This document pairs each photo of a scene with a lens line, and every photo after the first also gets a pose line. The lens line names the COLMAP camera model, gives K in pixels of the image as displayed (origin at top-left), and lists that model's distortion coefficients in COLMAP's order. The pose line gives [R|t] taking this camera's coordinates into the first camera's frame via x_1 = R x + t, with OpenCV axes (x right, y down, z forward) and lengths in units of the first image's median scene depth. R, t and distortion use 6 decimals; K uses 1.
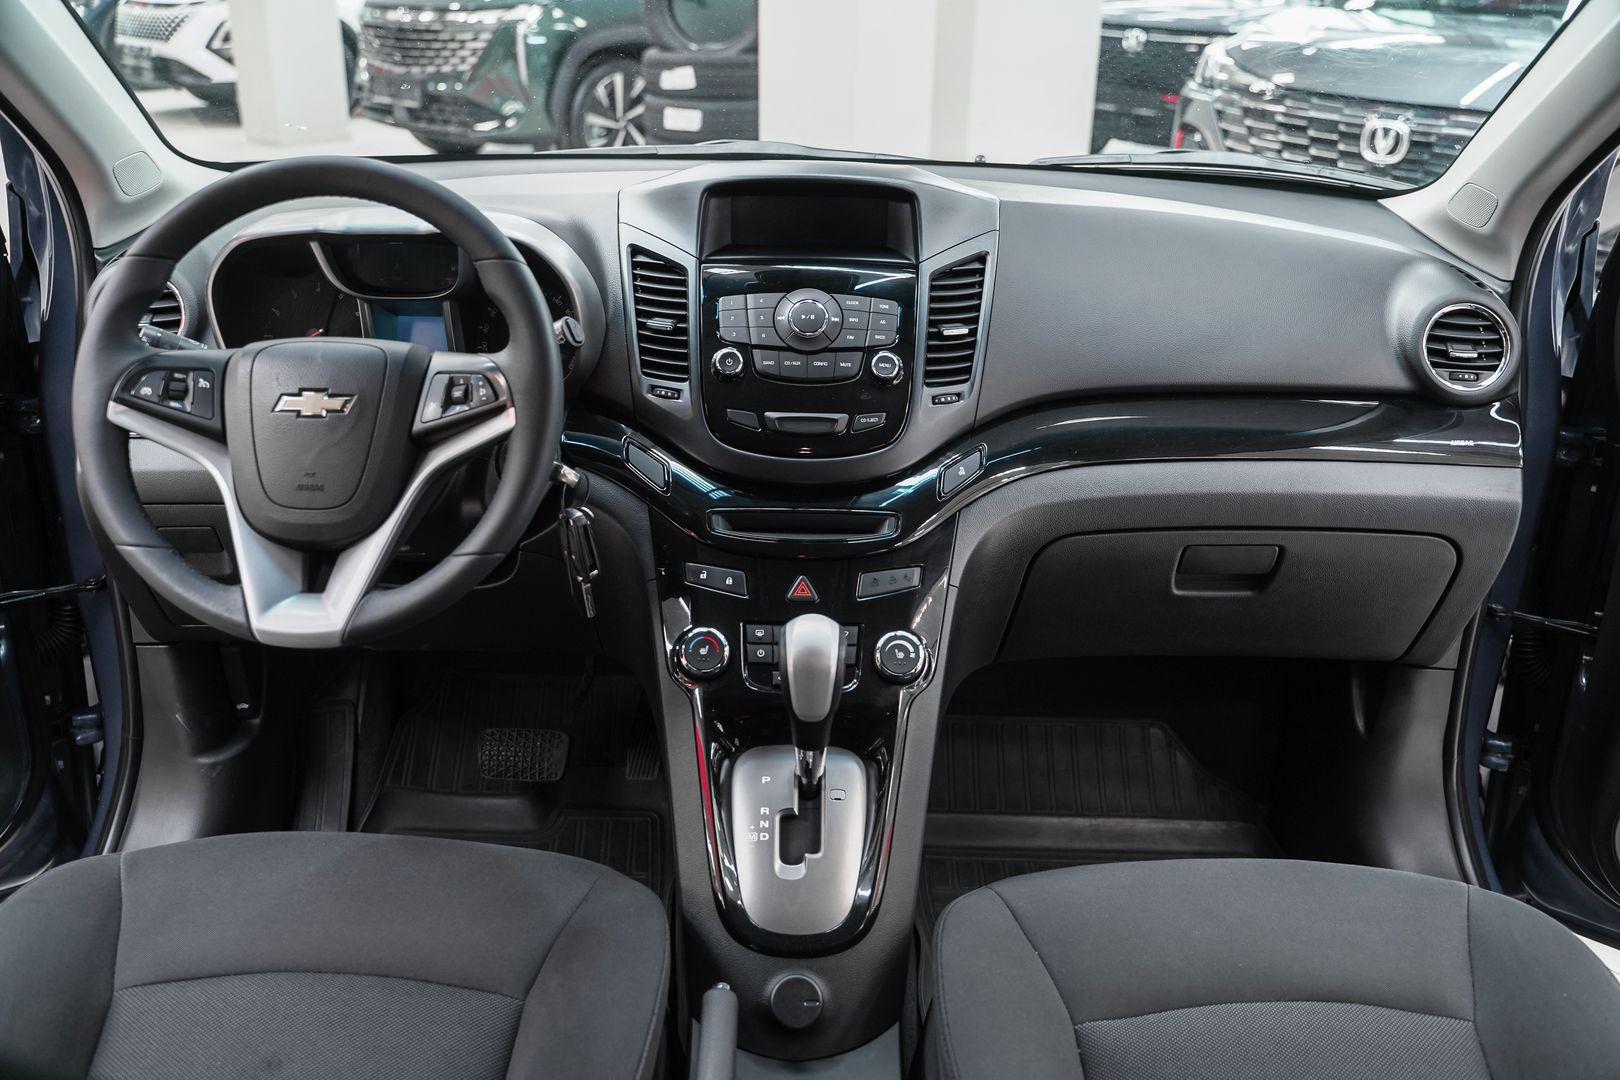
lens RADIAL K [[1297.8, 0, 810.0], [0, 1297.8, 540.0], [0, 0, 1]] dist [-0.139394, 0.127262]
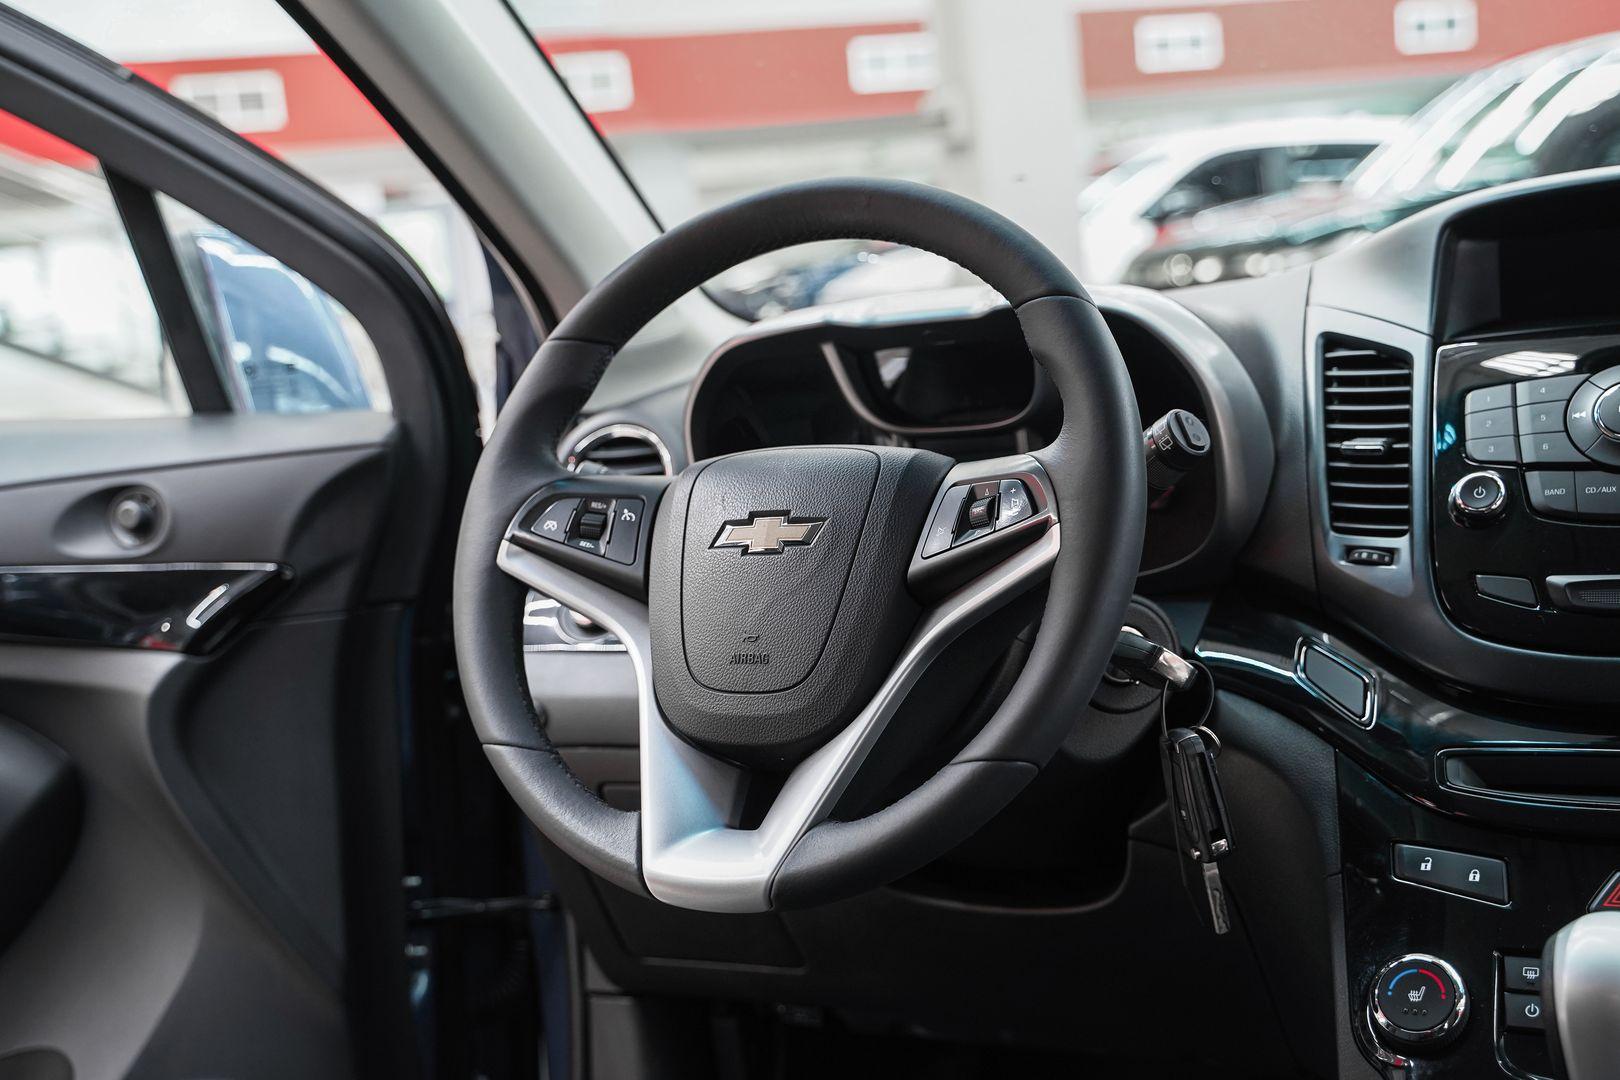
lens RADIAL K [[1948.8, 0, 810.0], [0, 1948.8, 540.0], [0, 0, 1]] dist [0.017414, 0.057481]
pose [[0.881124, -0.042497, -0.470971, 0.084677], [-0.082268, 0.966990, -0.241167, 0.117274], [0.465674, 0.251244, 0.848542, 0.147435]]
